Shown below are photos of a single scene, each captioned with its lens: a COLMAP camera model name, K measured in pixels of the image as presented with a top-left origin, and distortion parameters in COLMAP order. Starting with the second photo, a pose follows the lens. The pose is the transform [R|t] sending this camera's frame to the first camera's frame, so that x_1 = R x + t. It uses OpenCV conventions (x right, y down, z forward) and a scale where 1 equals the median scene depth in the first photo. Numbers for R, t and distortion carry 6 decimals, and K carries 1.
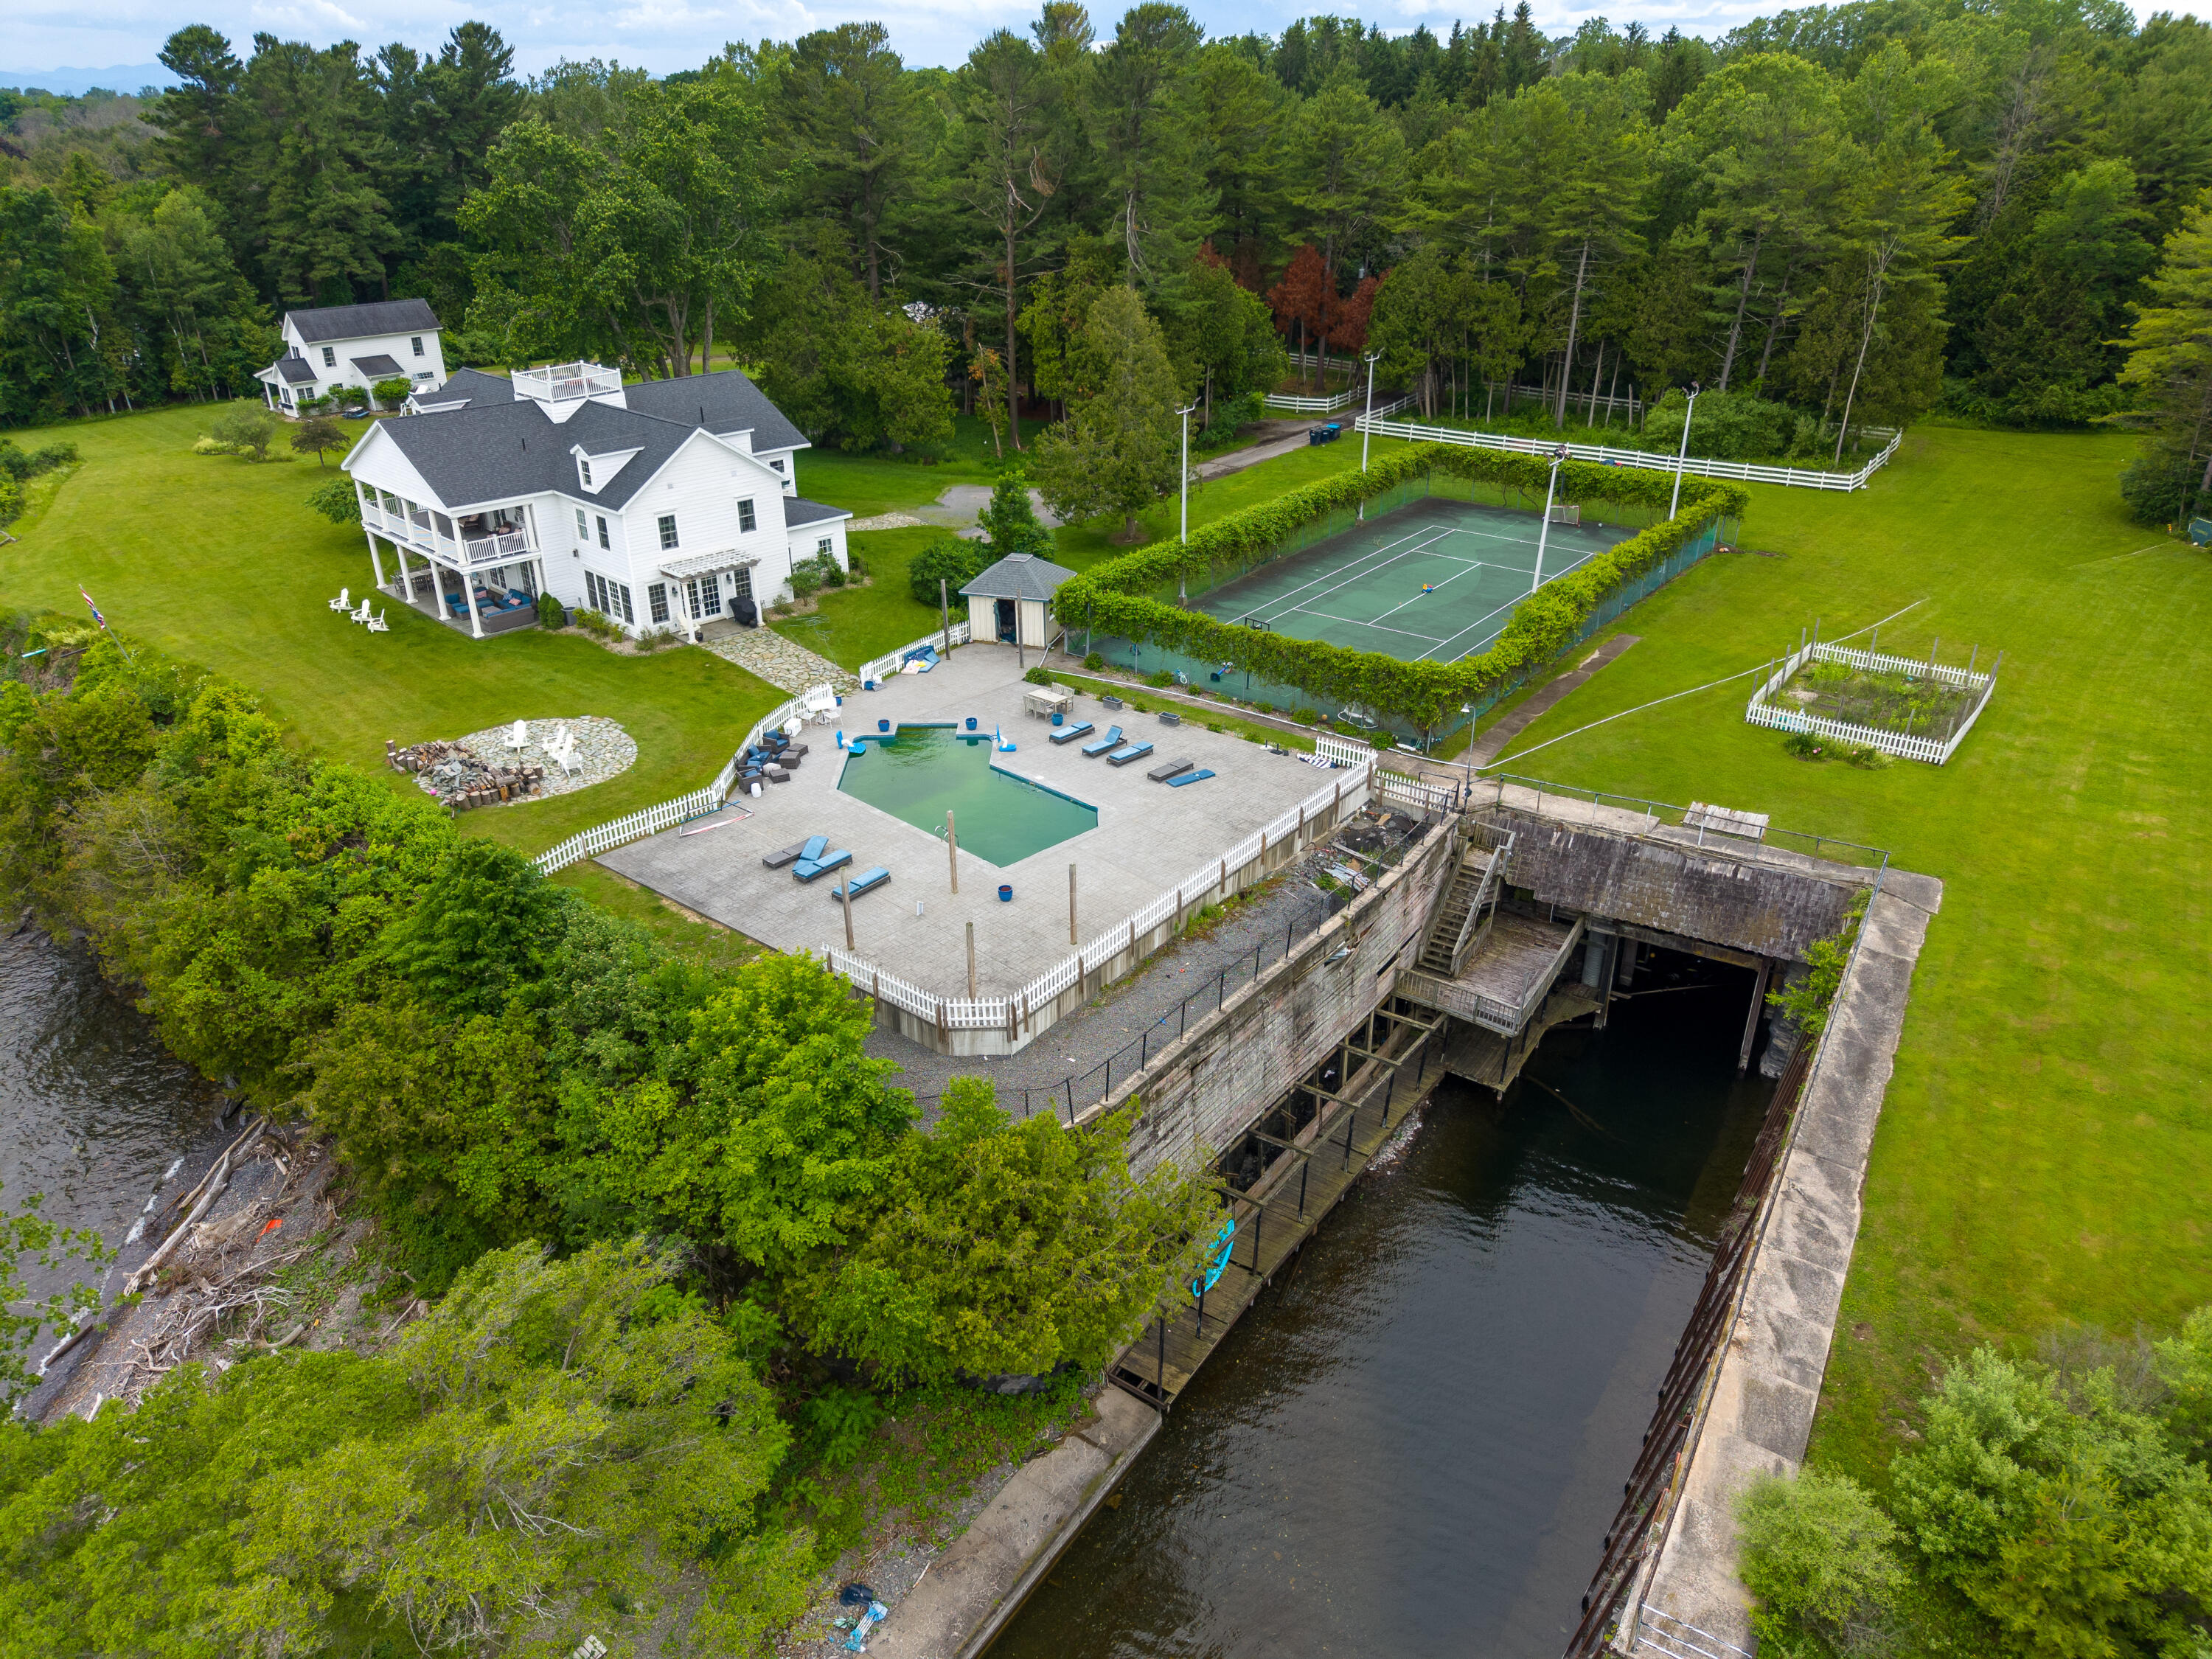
lens RADIAL K [[1470.7, 0, 1115.1], [0, 1470.7, 831.1], [0, 0, 1]] dist [0.029385, -0.029155]
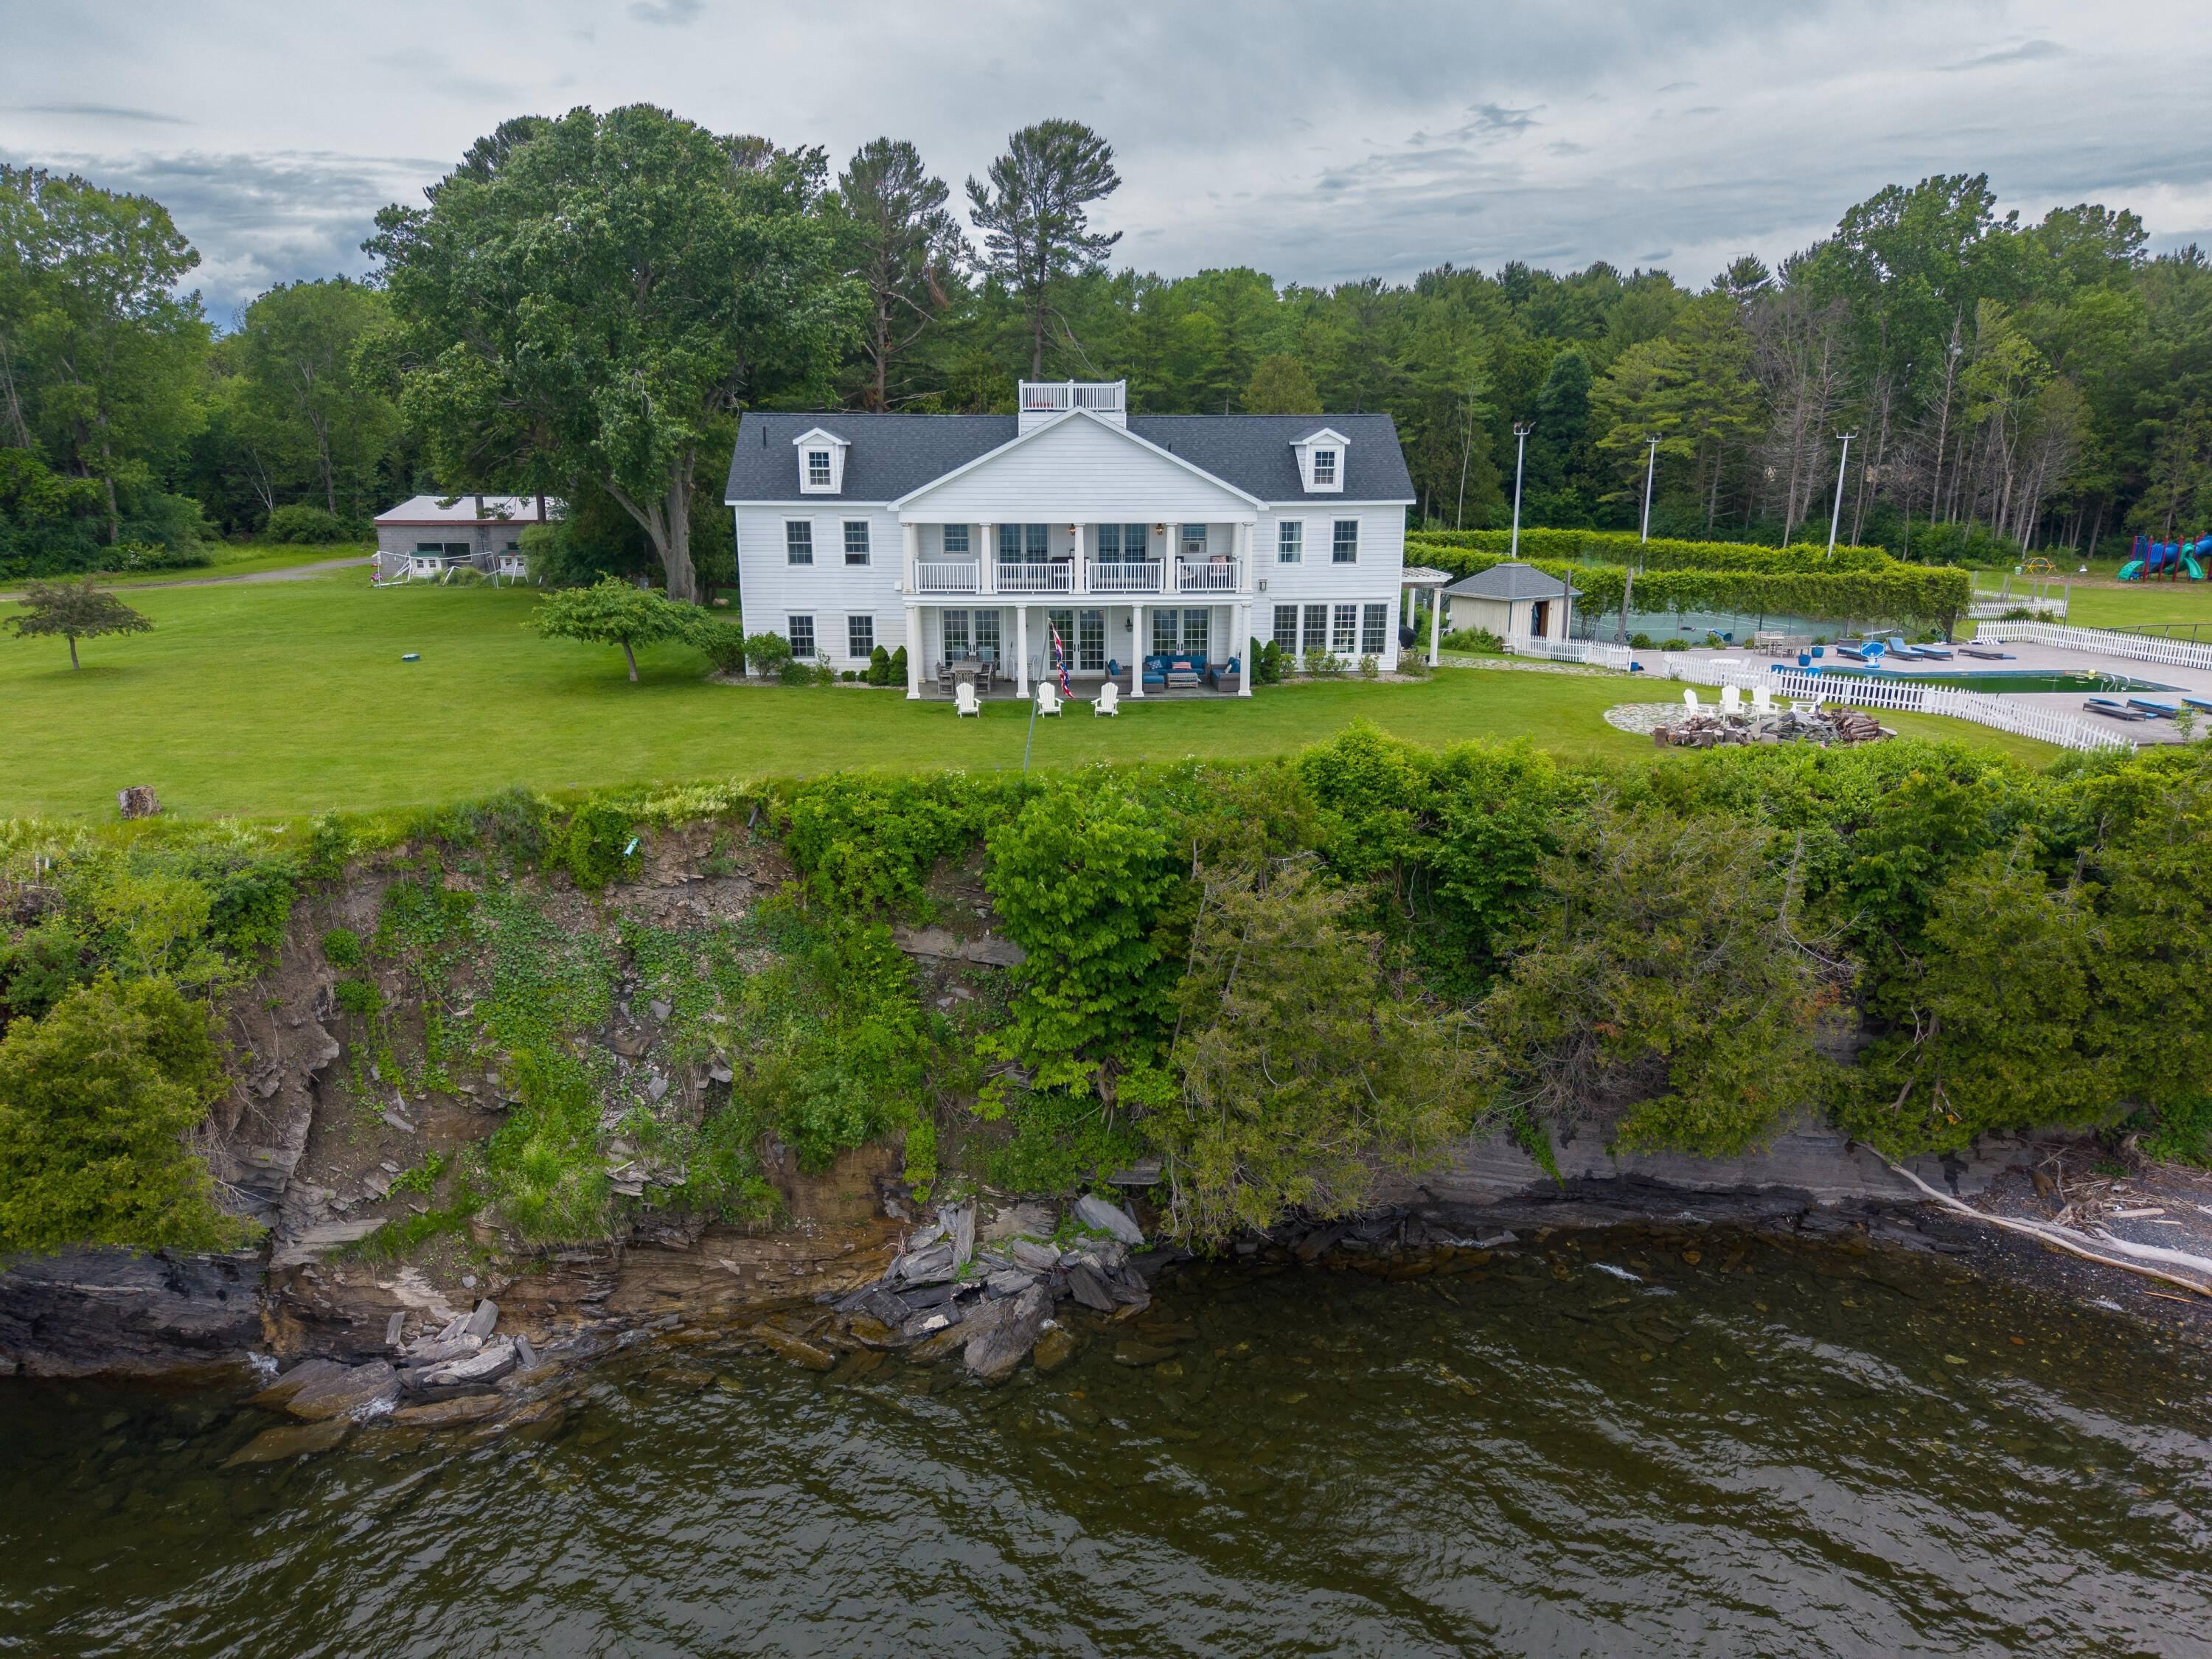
lens RADIAL K [[1470.7, 0, 1112.6], [0, 1470.7, 826.0], [0, 0, 1]] dist [0.029385, -0.029155]
pose [[0.678005, -0.177380, 0.713334, -1.006508], [0.324726, 0.942894, -0.074181, -0.040846], [-0.659441, 0.281934, 0.696887, 0.570728]]
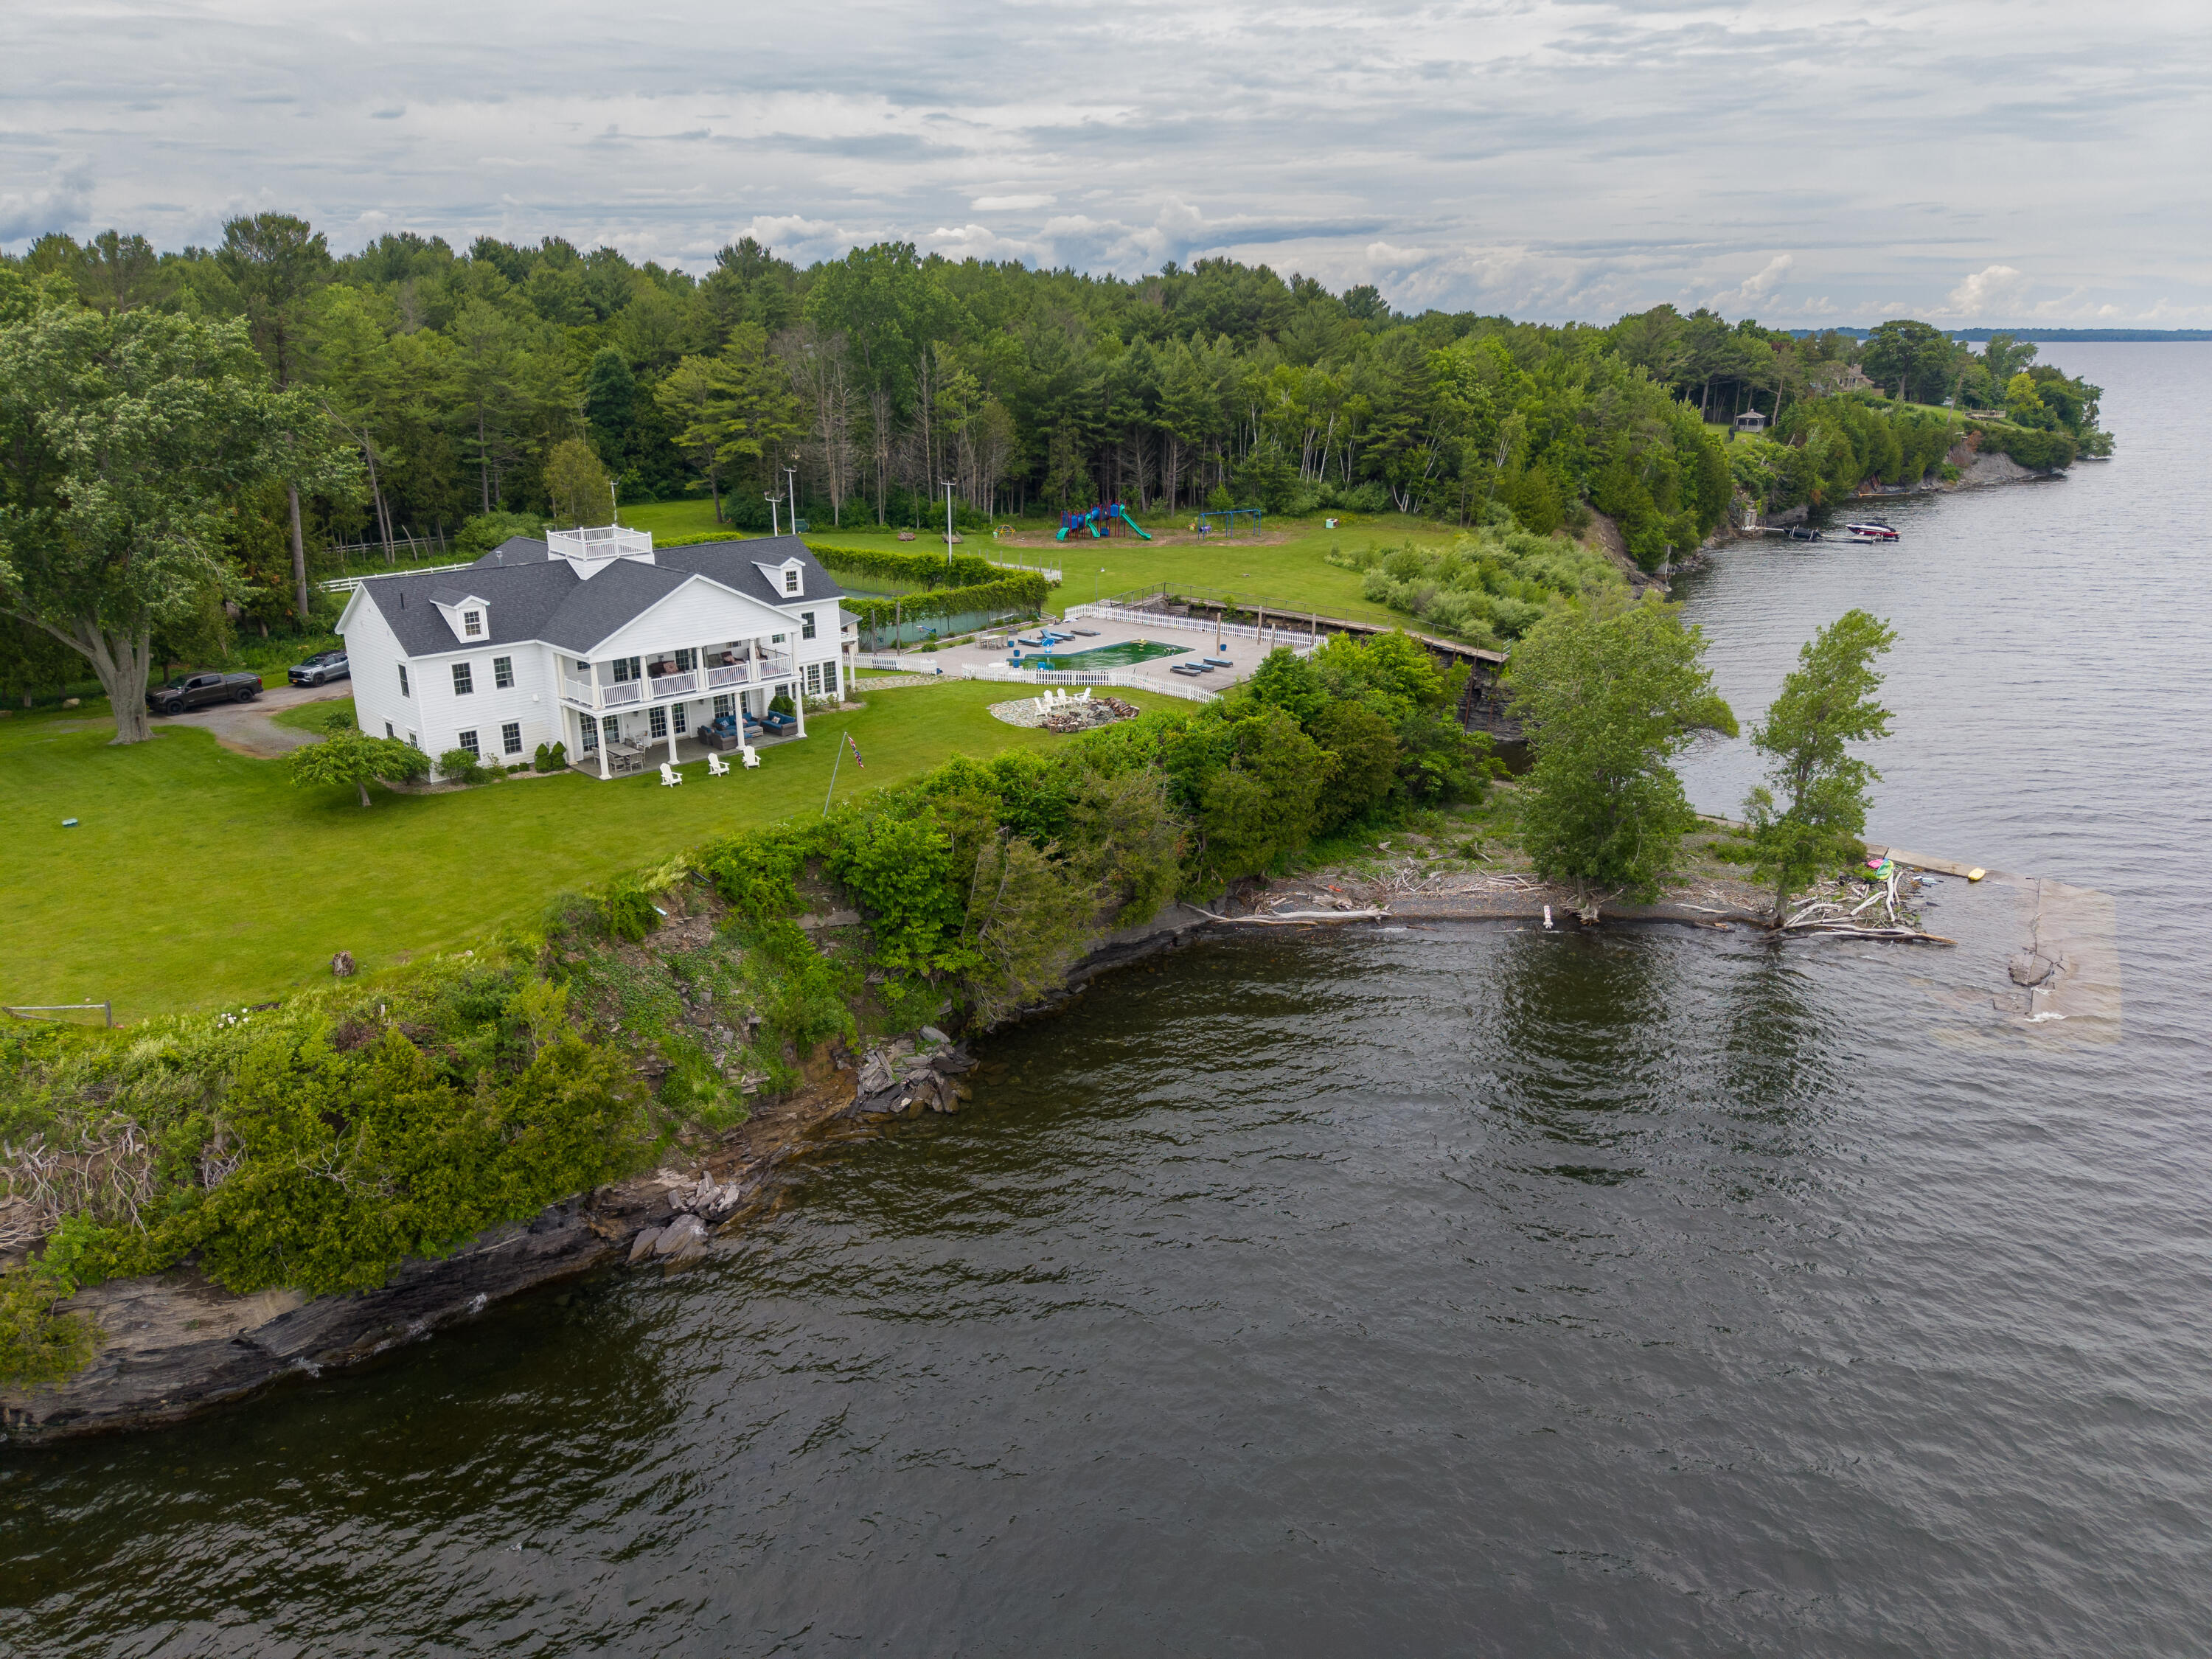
lens RADIAL K [[1470.7, 0, 1102.0], [0, 1470.7, 825.5], [0, 0, 1]] dist [0.029385, -0.029155]
pose [[0.006693, -0.314673, 0.949177, -1.546520], [0.441958, 0.852391, 0.279469, -0.291459], [-0.897011, 0.417626, 0.144777, 0.664085]]
